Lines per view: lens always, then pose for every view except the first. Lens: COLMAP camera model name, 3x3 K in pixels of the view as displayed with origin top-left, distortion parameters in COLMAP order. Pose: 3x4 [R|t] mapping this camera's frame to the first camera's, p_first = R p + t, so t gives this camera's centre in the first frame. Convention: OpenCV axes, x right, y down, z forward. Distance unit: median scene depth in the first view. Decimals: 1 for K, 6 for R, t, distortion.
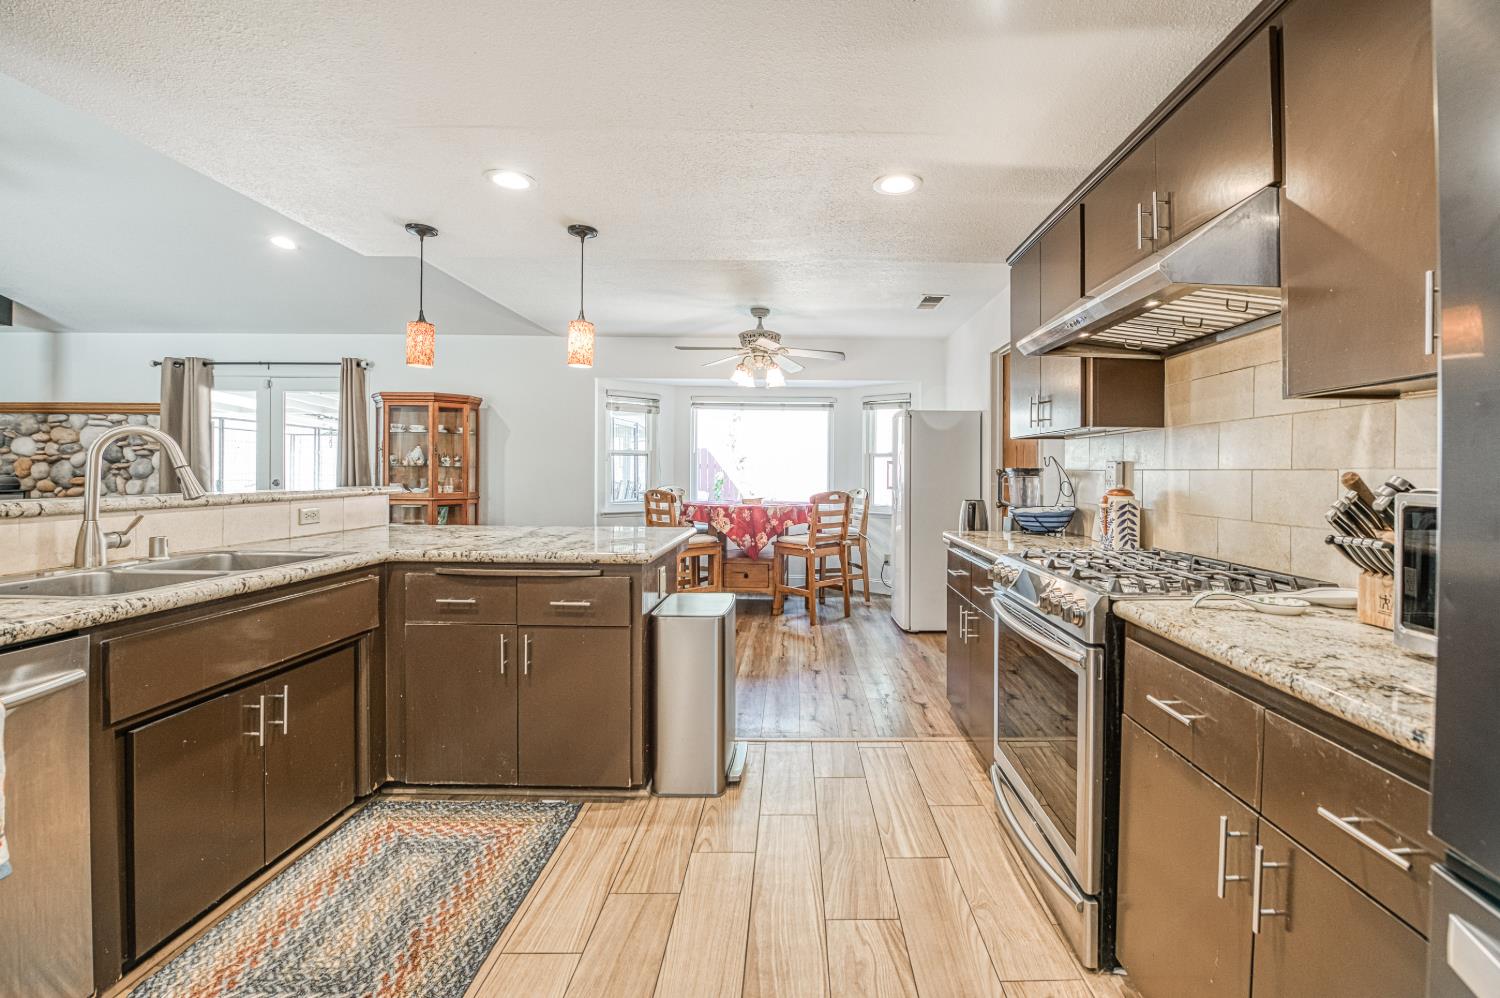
lens RADIAL K [[595.3, 0, 740.1], [0, 595.3, 478.1], [0, 0, 1]] dist [-0.000835, -0.003292]
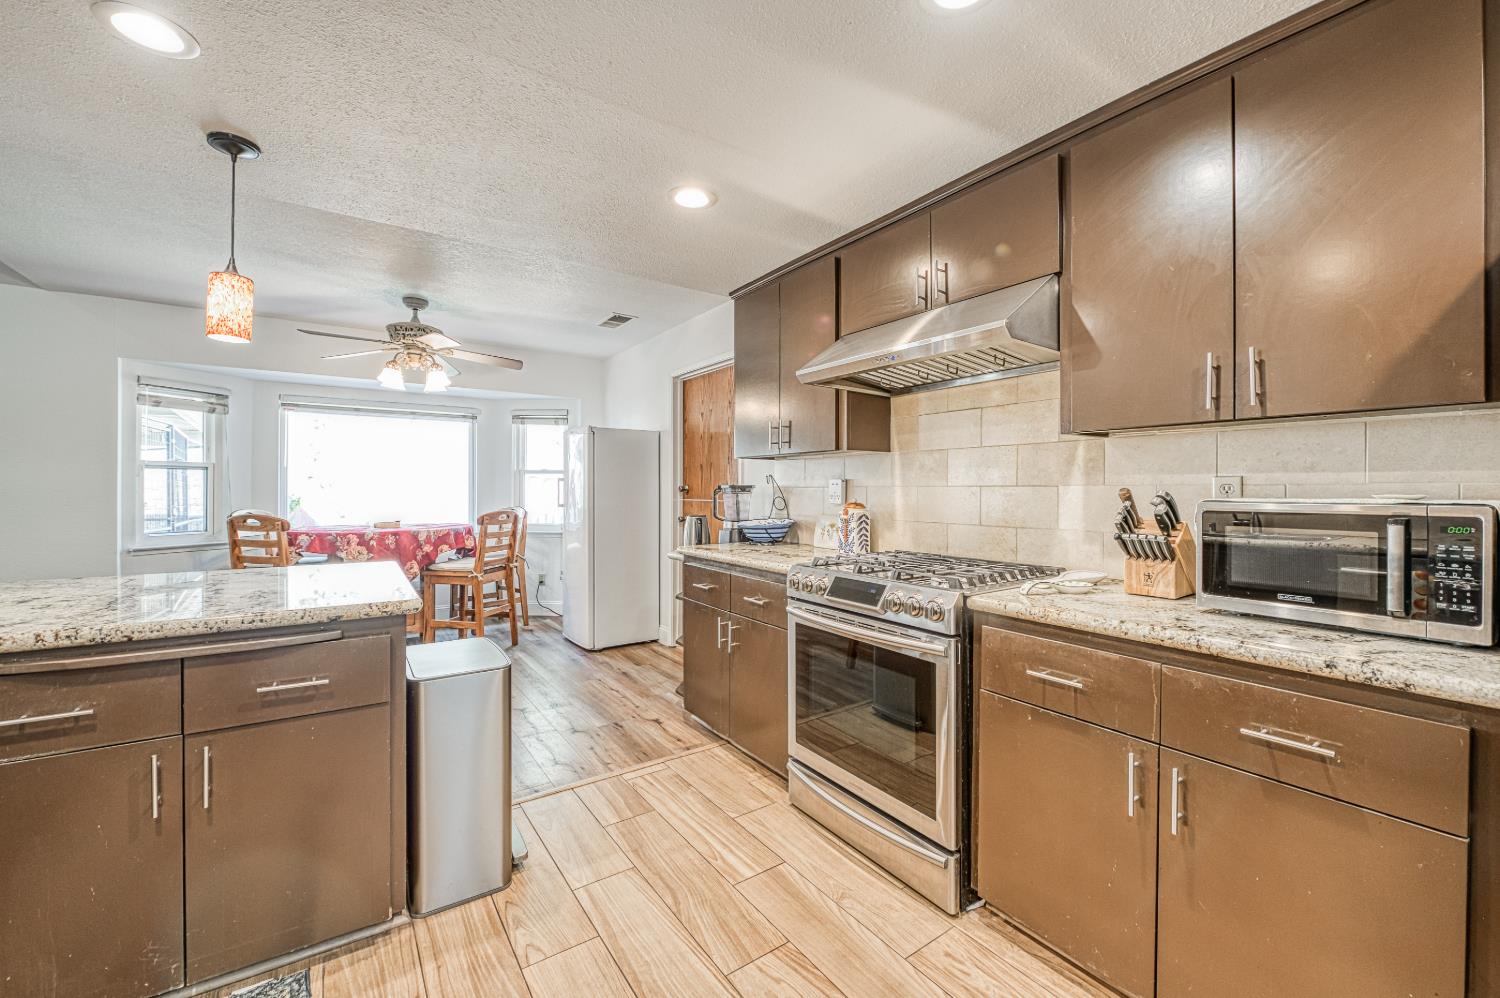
lens RADIAL K [[595.3, 0, 736.8], [0, 595.3, 490.9], [0, 0, 1]] dist [-0.000835, -0.003292]
pose [[0.831539, -0.007169, 0.555420, -0.223911], [0.011114, 0.999931, -0.003732, -0.003338], [-0.555355, 0.009276, 0.831561, 0.140691]]
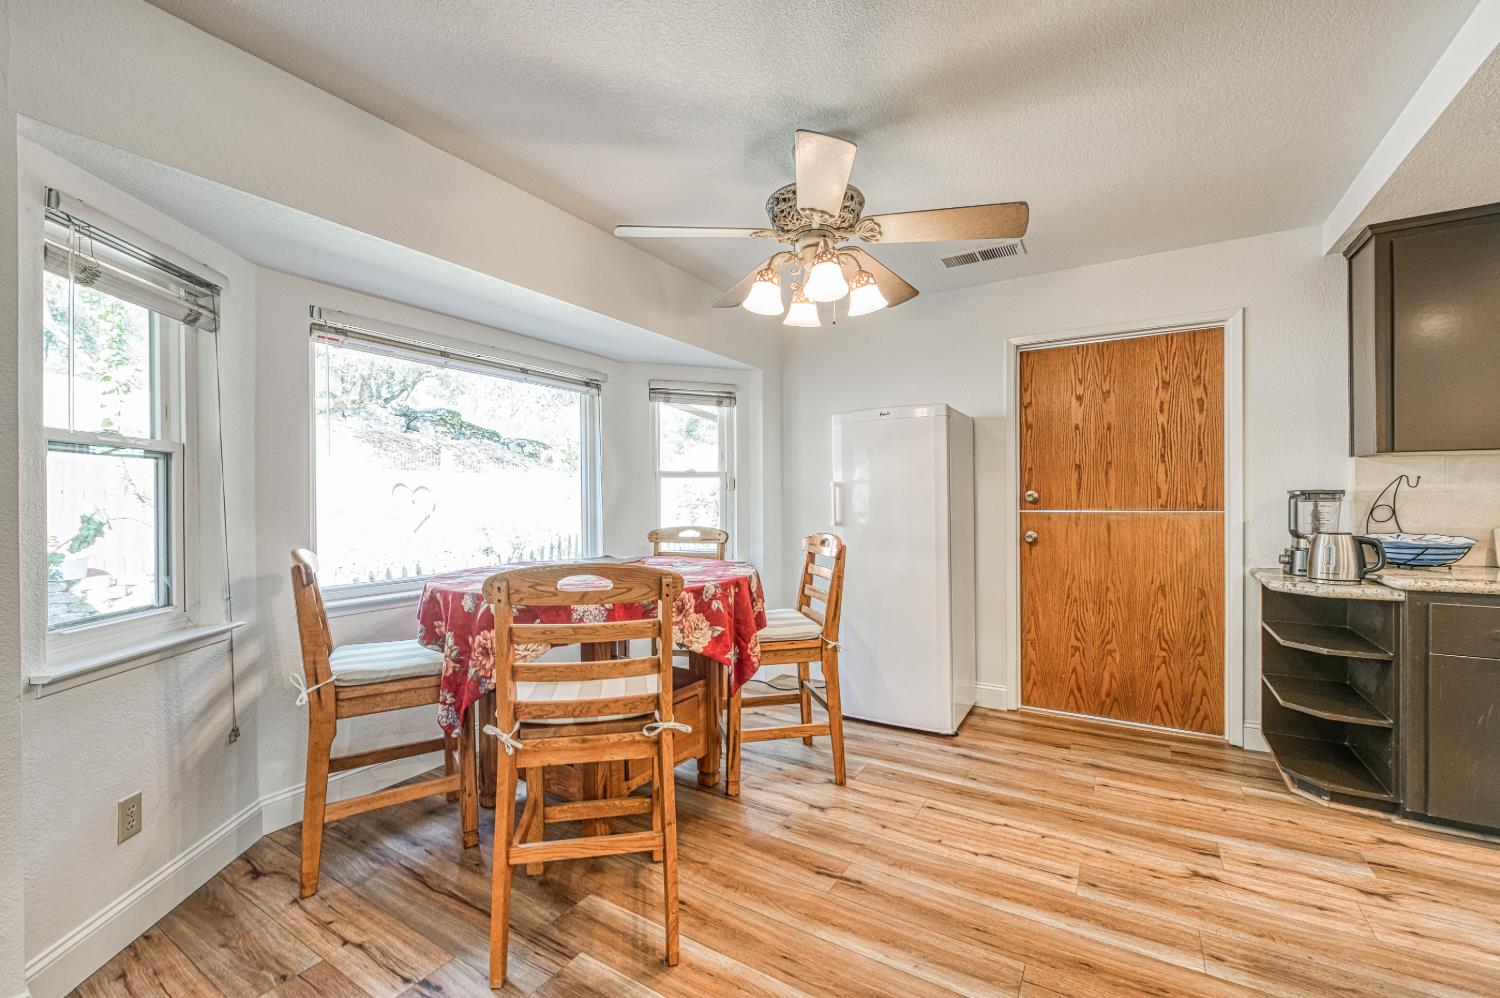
lens RADIAL K [[595.3, 0, 743.5], [0, 595.3, 499.6], [0, 0, 1]] dist [-0.000835, -0.003292]
pose [[0.531348, -0.008998, 0.847106, -2.170809], [0.019943, 0.999799, -0.001889, -0.063688], [-0.846919, 0.017897, 0.531421, 4.652154]]
